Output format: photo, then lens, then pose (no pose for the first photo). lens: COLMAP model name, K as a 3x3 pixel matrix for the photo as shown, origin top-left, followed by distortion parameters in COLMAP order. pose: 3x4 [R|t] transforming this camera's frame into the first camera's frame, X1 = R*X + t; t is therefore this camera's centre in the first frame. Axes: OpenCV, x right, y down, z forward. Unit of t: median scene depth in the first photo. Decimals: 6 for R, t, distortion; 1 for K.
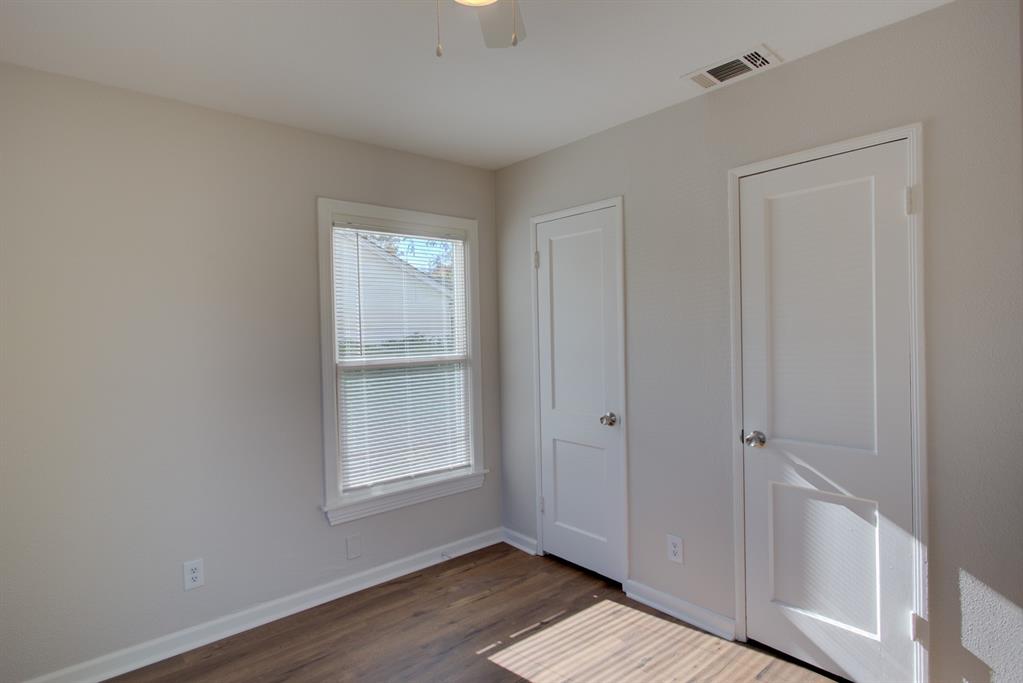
lens RADIAL K [[541.1, 0, 506.8], [0, 541.1, 338.6], [0, 0, 1]] dist [-0.005245, -0.000792]
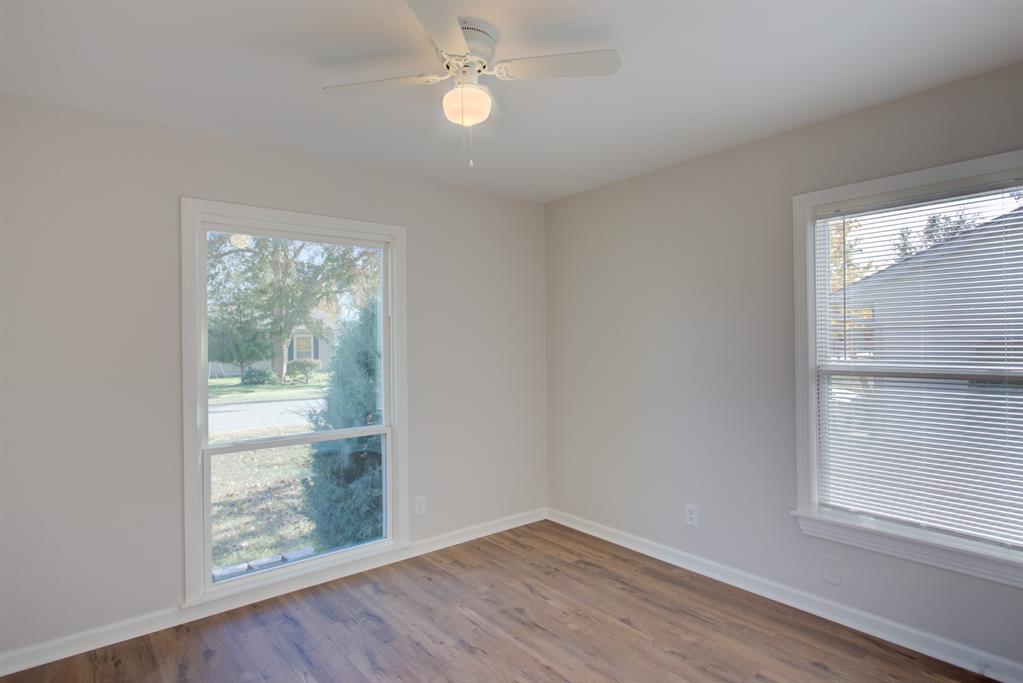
lens RADIAL K [[541.1, 0, 506.8], [0, 541.1, 338.6], [0, 0, 1]] dist [-0.005245, -0.000792]
pose [[-0.030915, 0.017653, -0.999366, 0.665214], [0.002756, 0.999842, 0.017576, -0.021258], [0.999518, -0.002211, -0.030959, 0.513367]]
